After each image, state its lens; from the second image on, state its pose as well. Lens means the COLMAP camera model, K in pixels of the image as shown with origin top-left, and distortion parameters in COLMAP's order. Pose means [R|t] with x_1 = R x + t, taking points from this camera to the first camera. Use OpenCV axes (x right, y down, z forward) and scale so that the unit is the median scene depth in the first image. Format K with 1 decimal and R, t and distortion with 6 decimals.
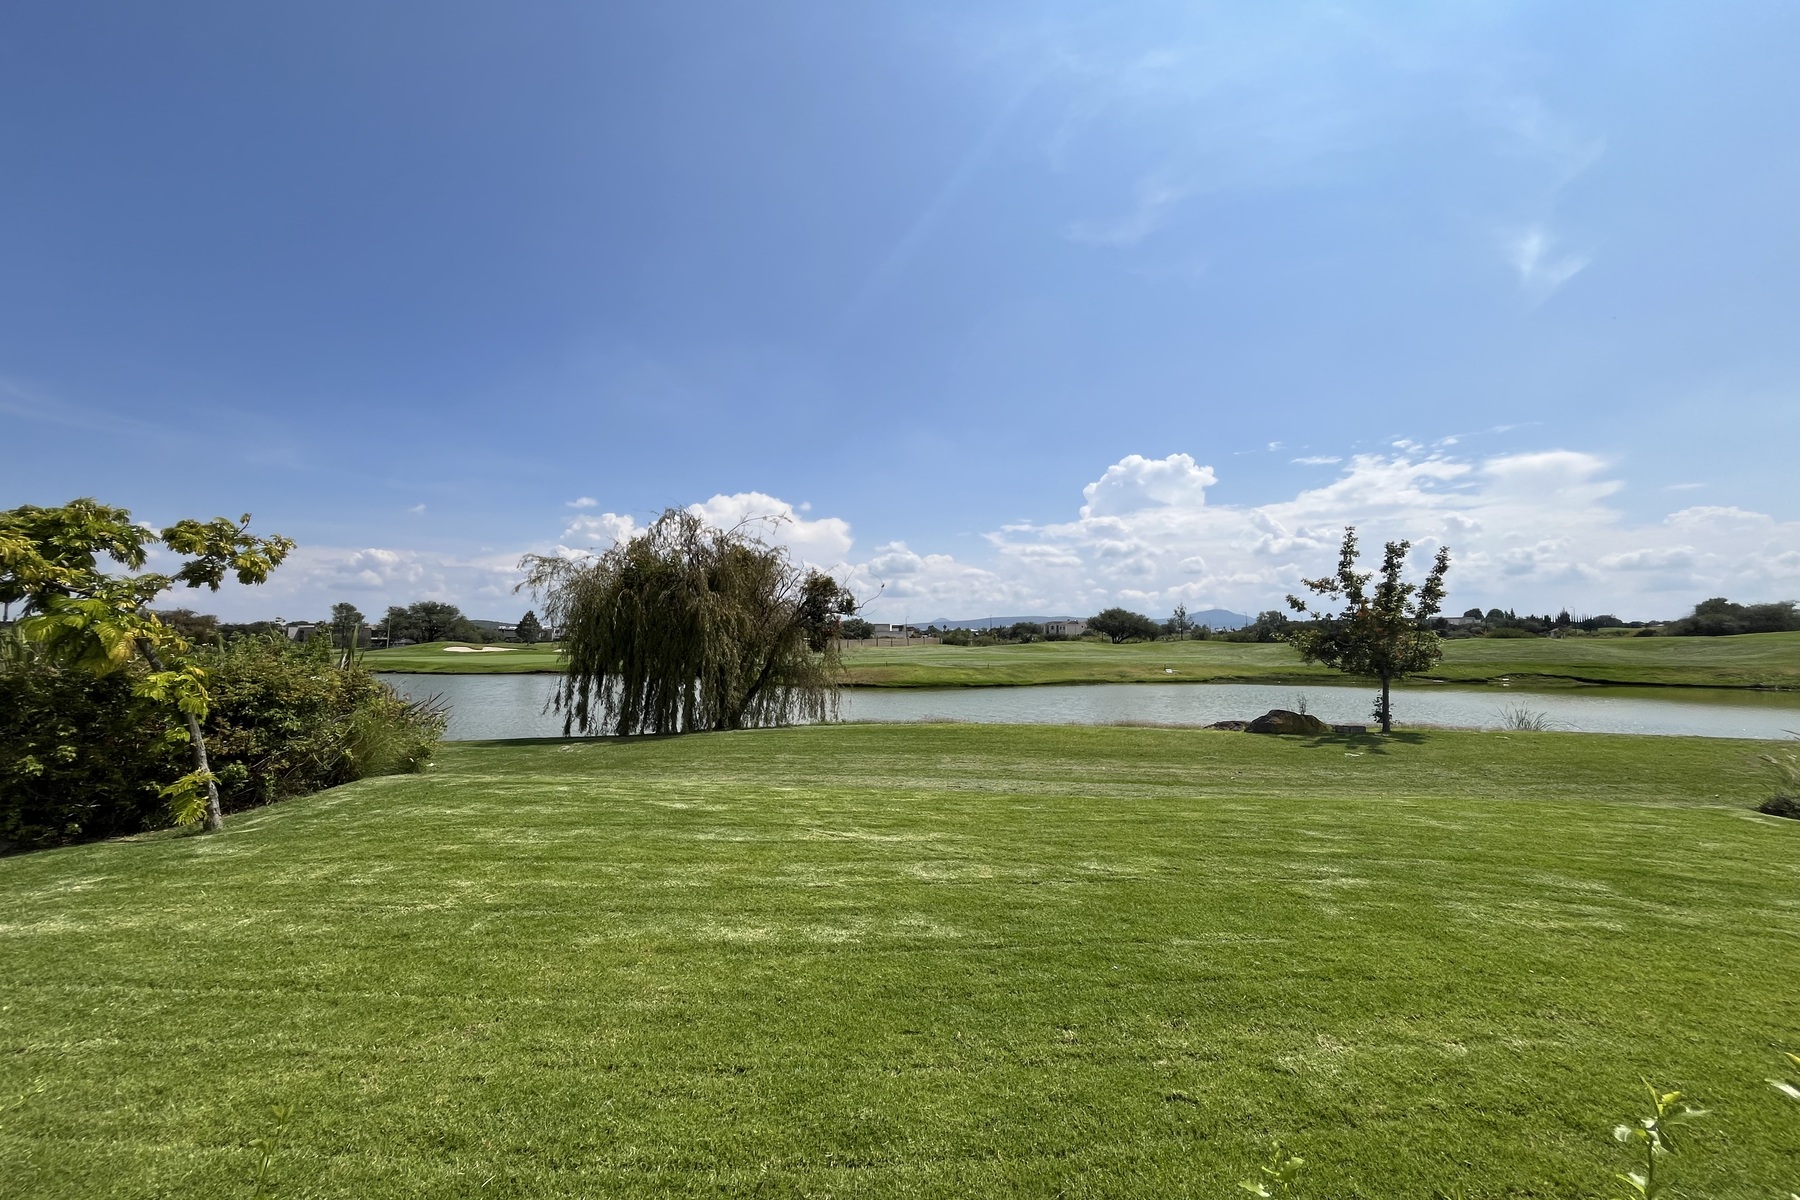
lens RADIAL K [[733.3, 0, 894.6], [0, 733.3, 577.3], [0, 0, 1]] dist [-0.001481, 0.000599]
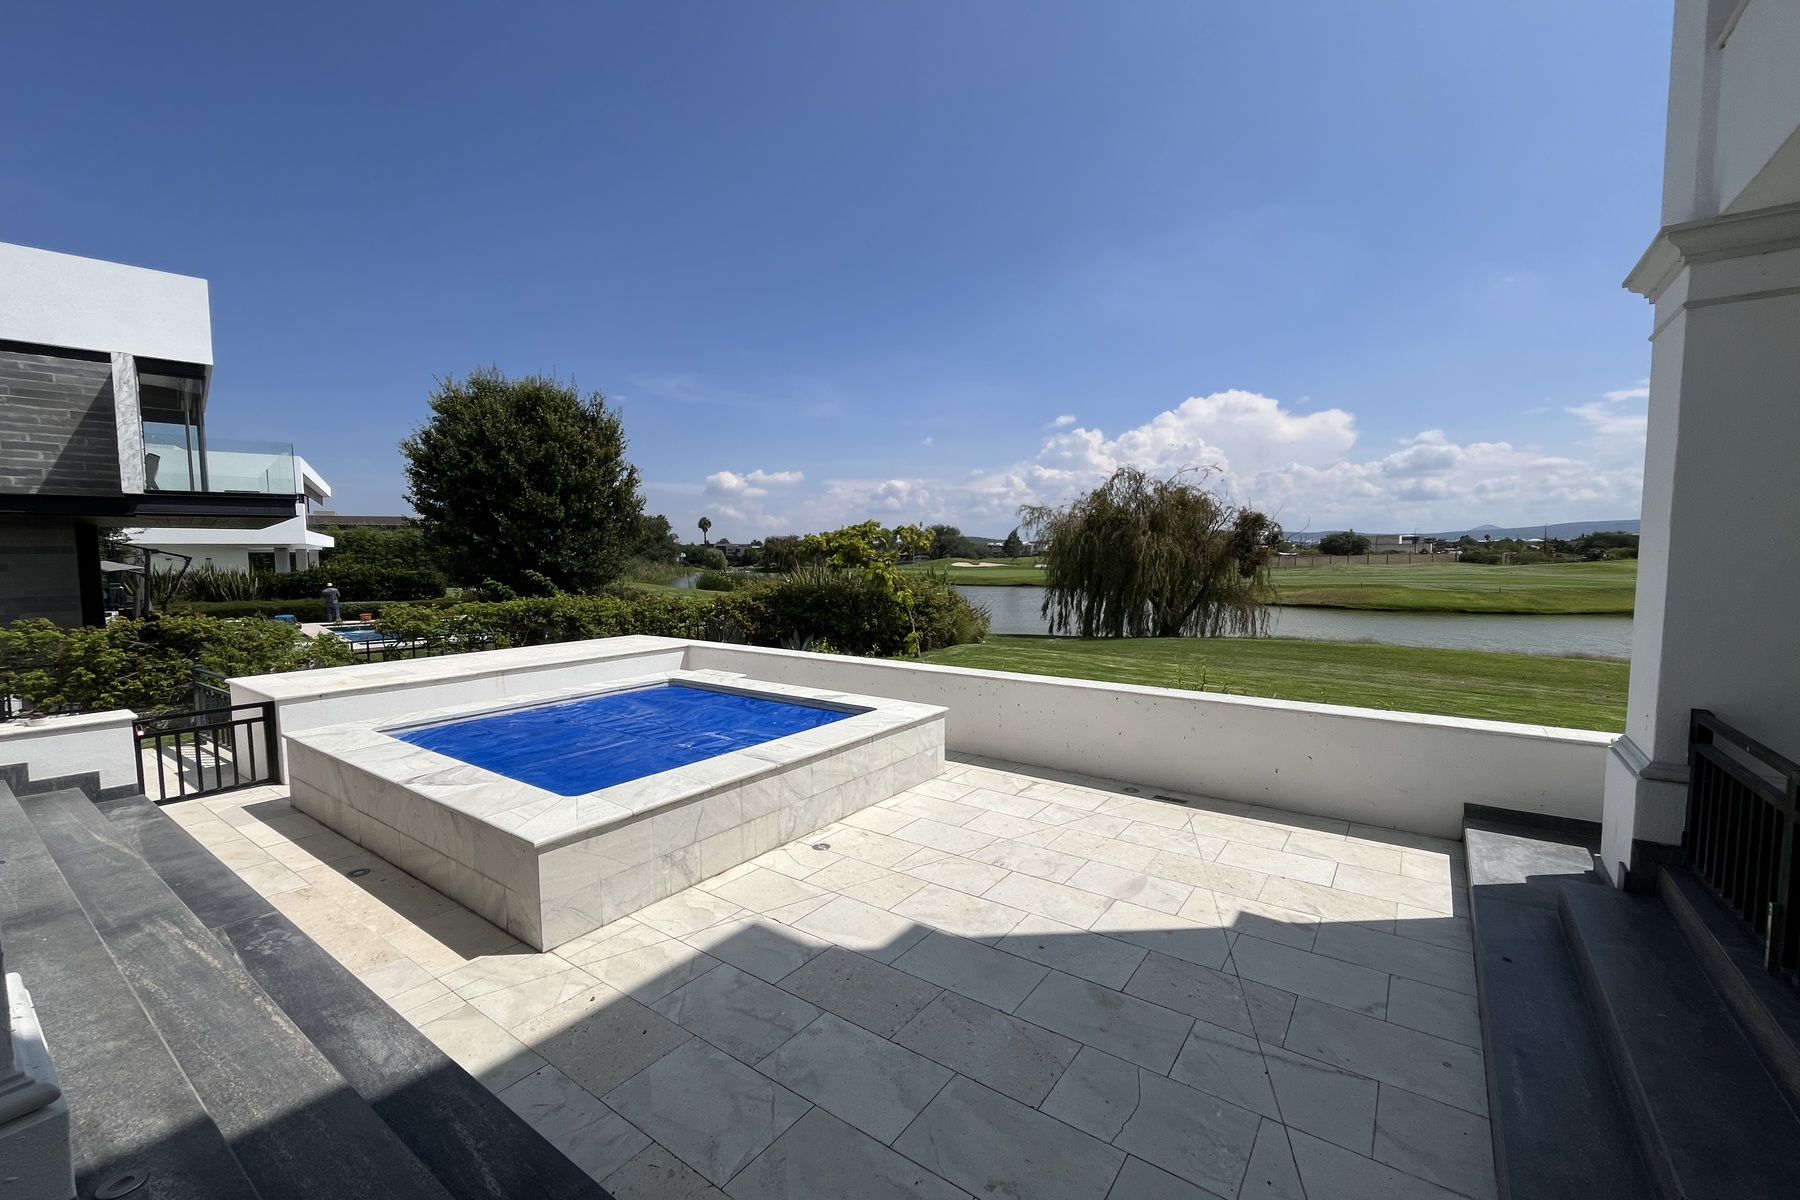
lens RADIAL K [[733.3, 0, 902.7], [0, 733.3, 612.5], [0, 0, 1]] dist [-0.001481, 0.000599]
pose [[0.820728, 0.044324, -0.569597, 0.064341], [0.050395, 0.987483, 0.149456, -0.026597], [0.569092, -0.151368, 0.808222, -0.157252]]
